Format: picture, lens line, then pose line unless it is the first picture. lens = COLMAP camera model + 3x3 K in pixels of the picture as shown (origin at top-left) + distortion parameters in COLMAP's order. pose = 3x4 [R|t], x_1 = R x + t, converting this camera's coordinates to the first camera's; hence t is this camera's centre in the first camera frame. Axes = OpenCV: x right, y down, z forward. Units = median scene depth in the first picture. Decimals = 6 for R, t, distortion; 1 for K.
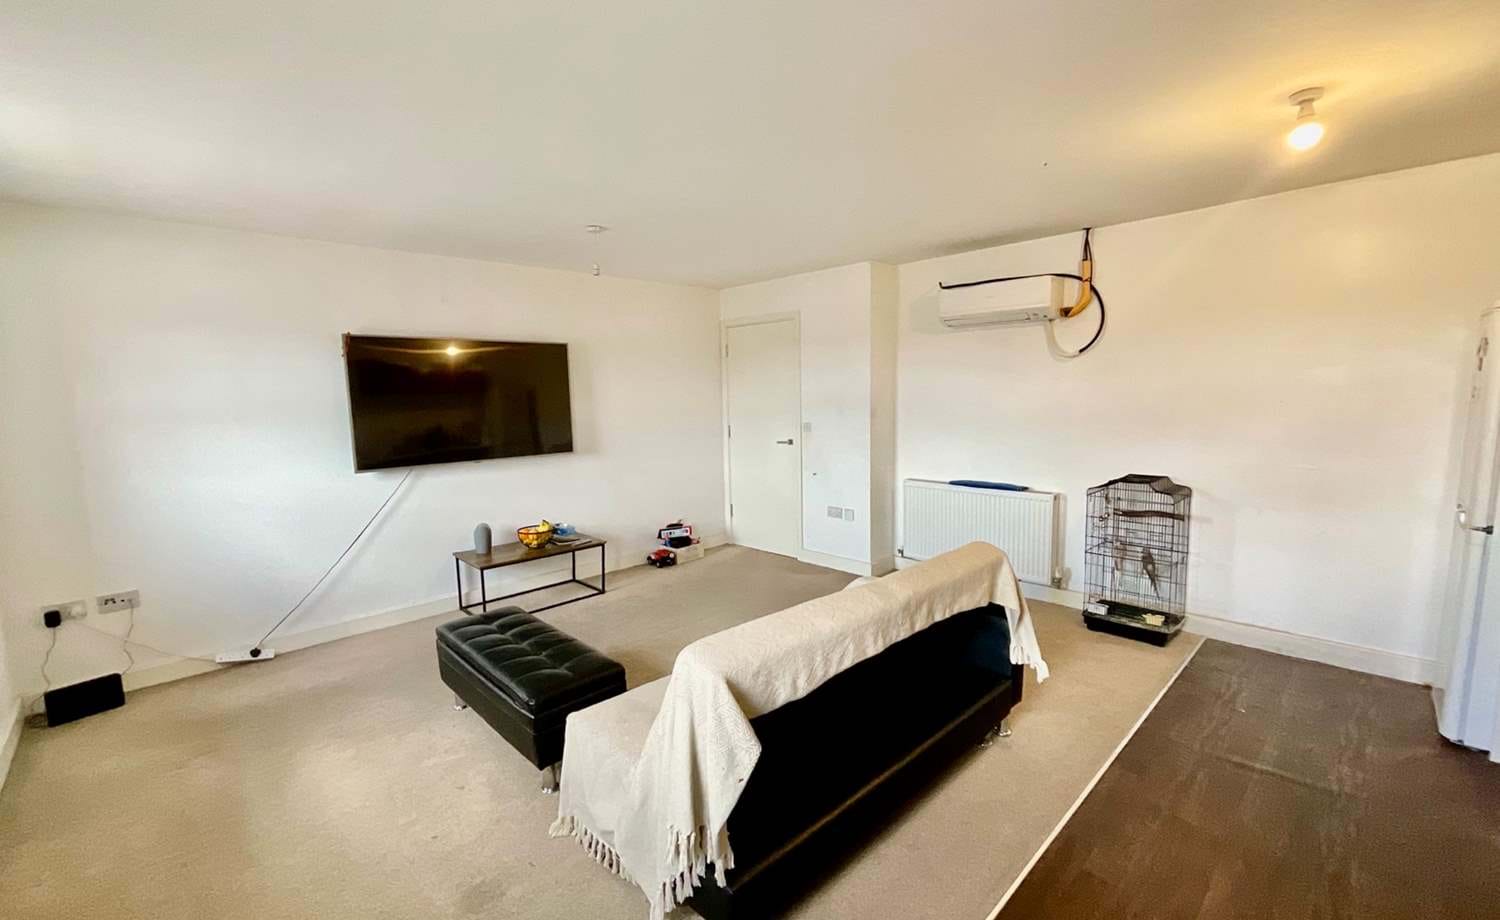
lens RADIAL K [[616.7, 0, 744.8], [0, 616.7, 458.3], [0, 0, 1]] dist [-0.000031, 0.000159]
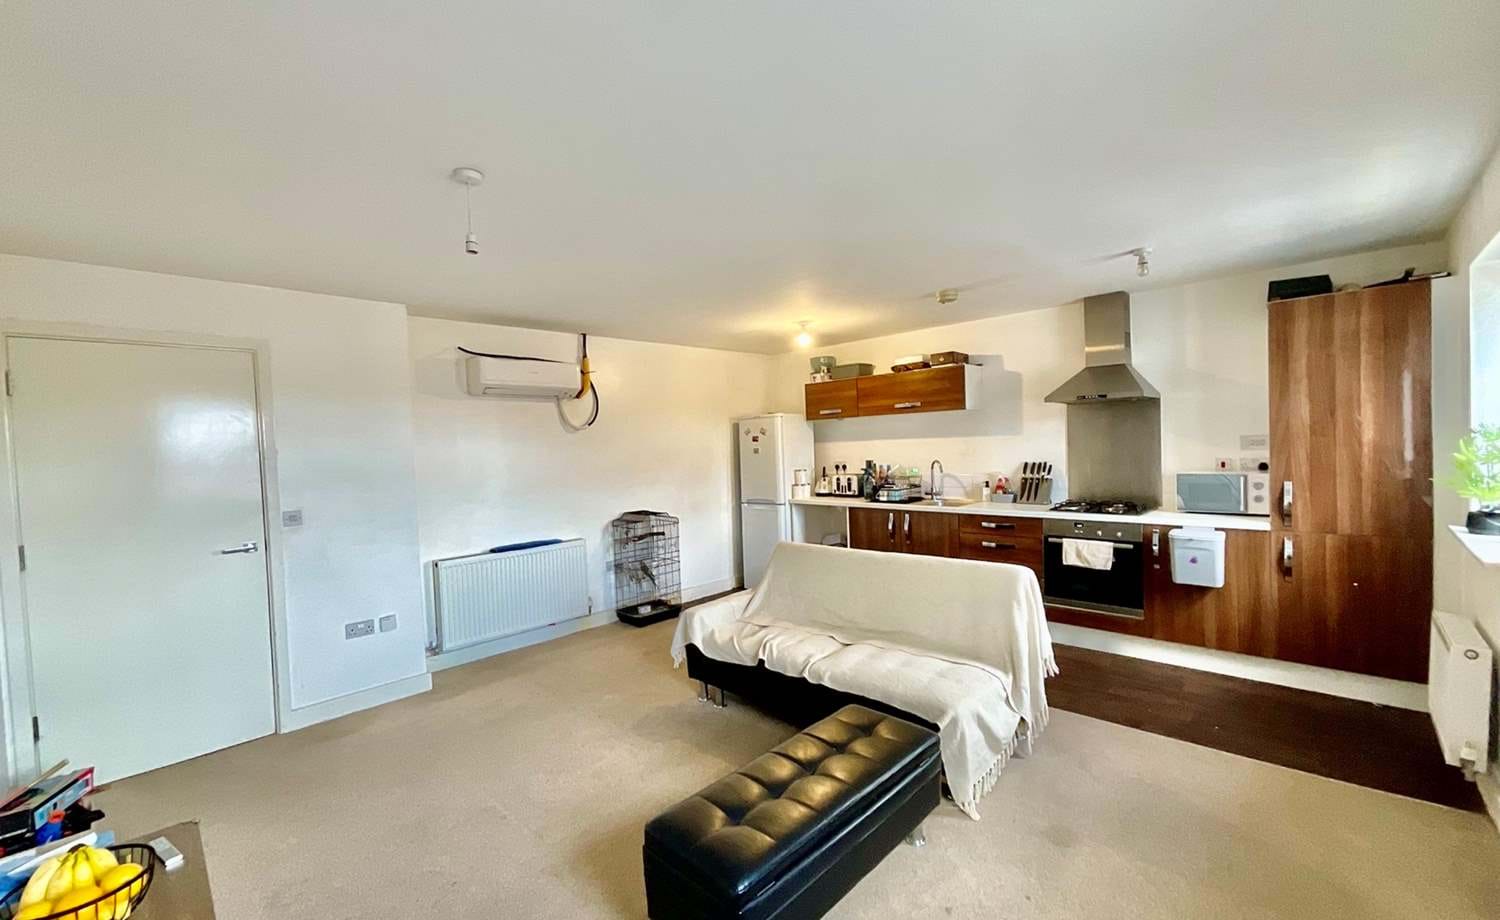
lens RADIAL K [[610.6, 0, 750.0], [0, 610.6, 460.0], [0, 0, 1]] dist [-0.001025, 0.000011]
pose [[-0.023866, -0.012244, 0.999640, -0.723075], [0.137655, 0.990360, 0.015417, -0.070679], [-0.990193, 0.137973, -0.021950, 0.678426]]
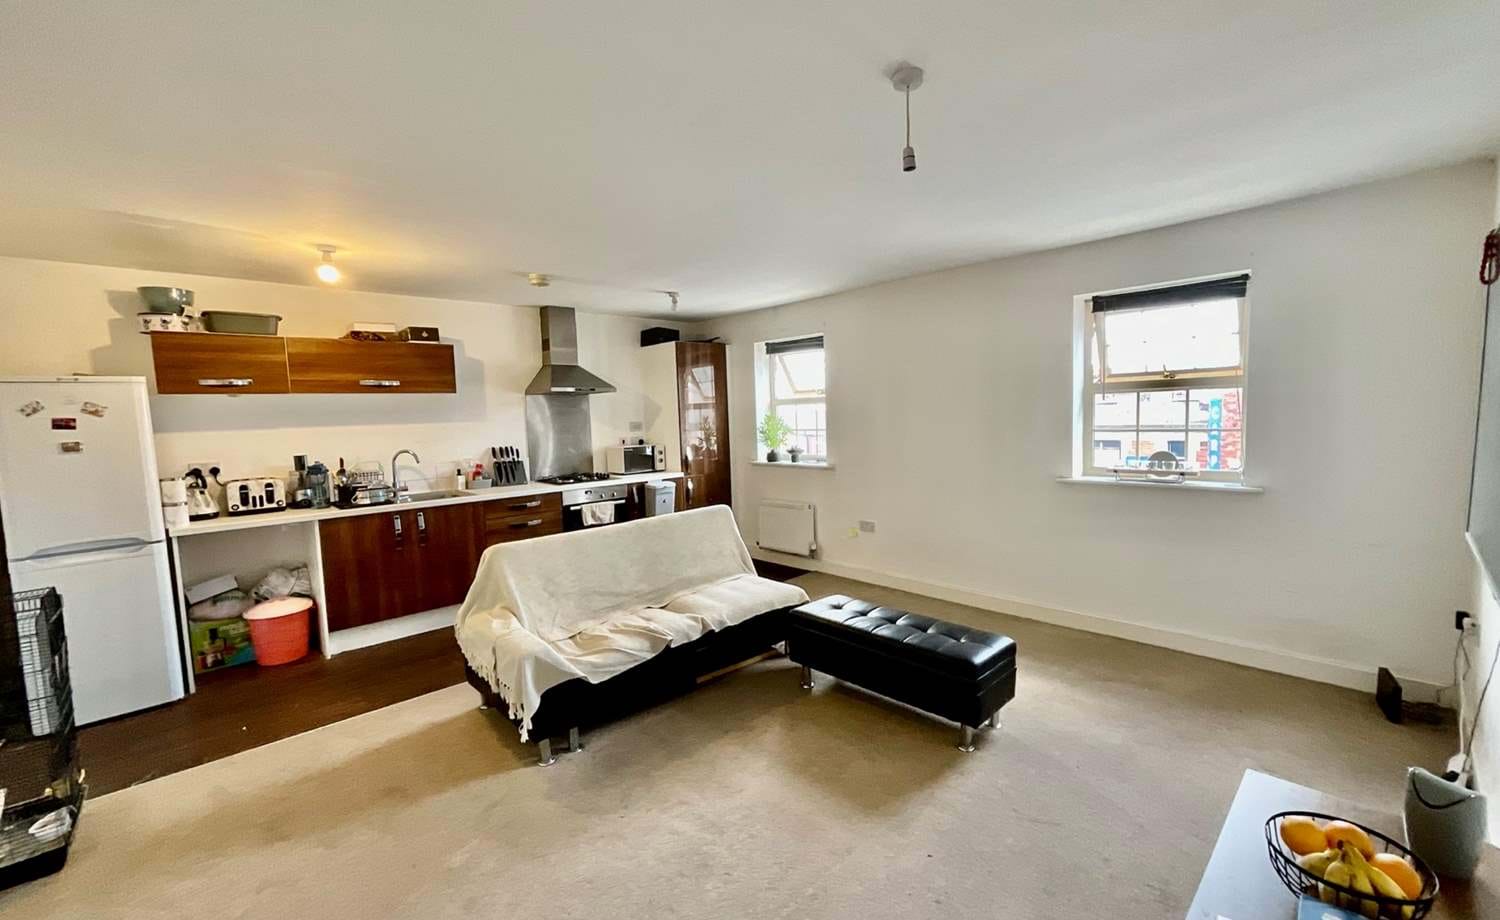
lens RADIAL K [[616.7, 0, 744.8], [0, 616.7, 458.3], [0, 0, 1]] dist [-0.000031, 0.000159]
pose [[-0.998616, 0.047865, 0.021798, -0.087483], [0.050892, 0.984000, 0.170745, -0.140648], [-0.013276, 0.171618, -0.985074, 1.352101]]
